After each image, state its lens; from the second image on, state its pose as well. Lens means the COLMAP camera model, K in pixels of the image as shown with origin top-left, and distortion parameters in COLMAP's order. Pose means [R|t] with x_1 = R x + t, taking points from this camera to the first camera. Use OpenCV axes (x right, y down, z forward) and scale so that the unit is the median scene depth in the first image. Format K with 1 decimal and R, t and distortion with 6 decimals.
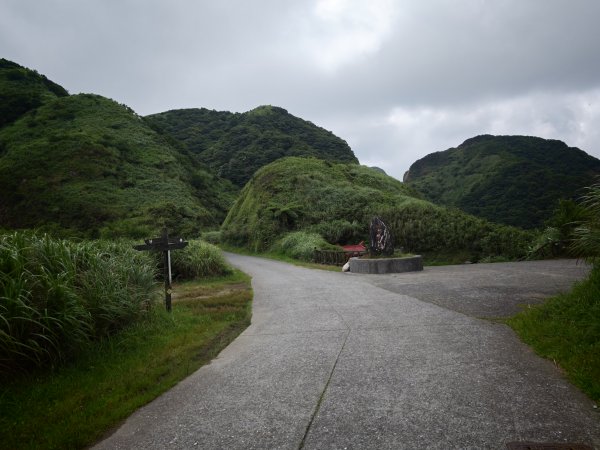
lens RADIAL K [[404.1, 0, 299.1], [0, 404.1, 218.2], [0, 0, 1]] dist [0.037527, -0.046936]
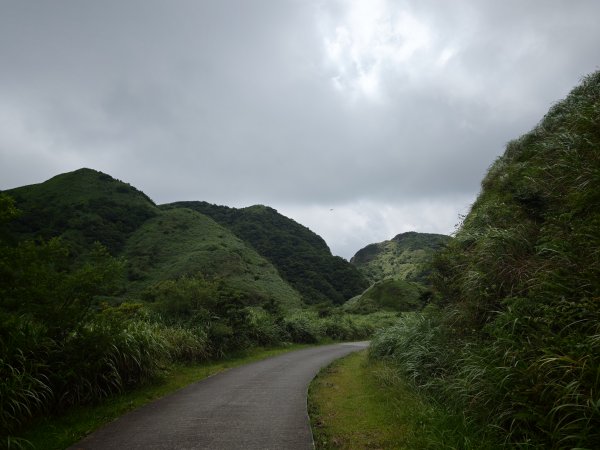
lens RADIAL K [[404.1, 0, 299.1], [0, 404.1, 218.2], [0, 0, 1]] dist [0.037527, -0.046936]
pose [[0.980033, 0.065855, 0.187614, -0.451917], [-0.031336, 0.982923, -0.181329, -0.019122], [-0.196351, 0.171829, 0.965360, -0.585539]]
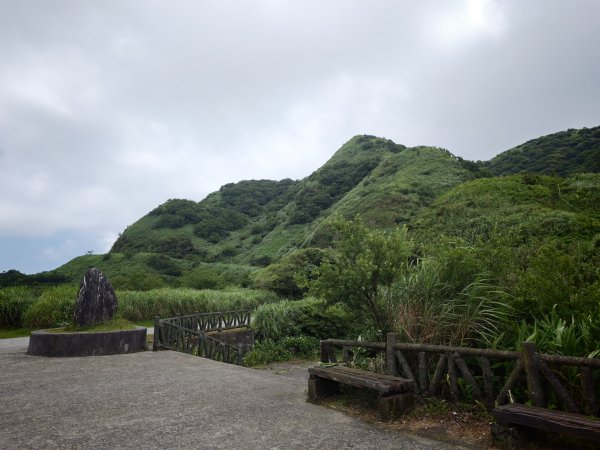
lens RADIAL K [[404.1, 0, 299.1], [0, 404.1, 218.2], [0, 0, 1]] dist [0.037527, -0.046936]
pose [[0.621513, -0.094209, -0.777719, 0.132823], [0.011578, 0.993739, -0.111124, -0.000908], [0.783319, 0.060061, 0.618712, 0.120336]]
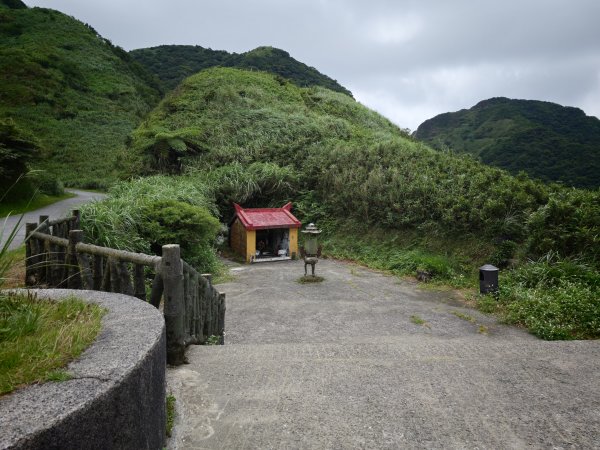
lens RADIAL K [[406.0, 0, 307.0], [0, 406.0, 216.7], [0, 0, 1]] dist [0.008002, -0.002009]
pose [[0.998071, 0.060549, 0.013713, 0.047148], [-0.061632, 0.992914, 0.101607, 0.005733], [-0.007464, -0.102256, 0.994730, 0.126537]]
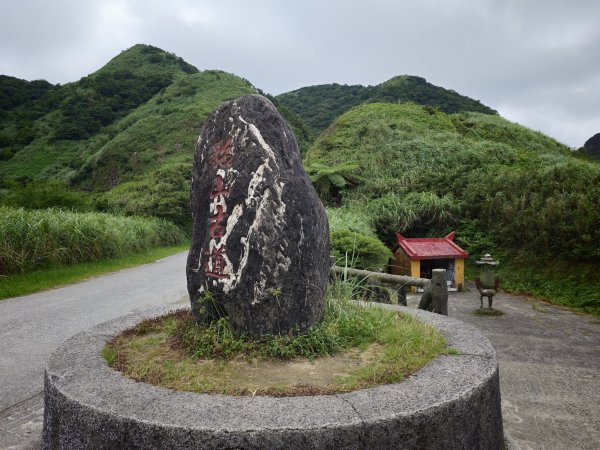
lens RADIAL K [[409.8, 0, 297.6], [0, 409.8, 214.9], [0, 0, 1]] dist [0.006793, -0.003767]
pose [[0.942532, 0.042219, -0.331437, 0.038750], [-0.030295, 0.998697, 0.041065, 0.005472], [0.332739, -0.028665, 0.942583, 0.118010]]
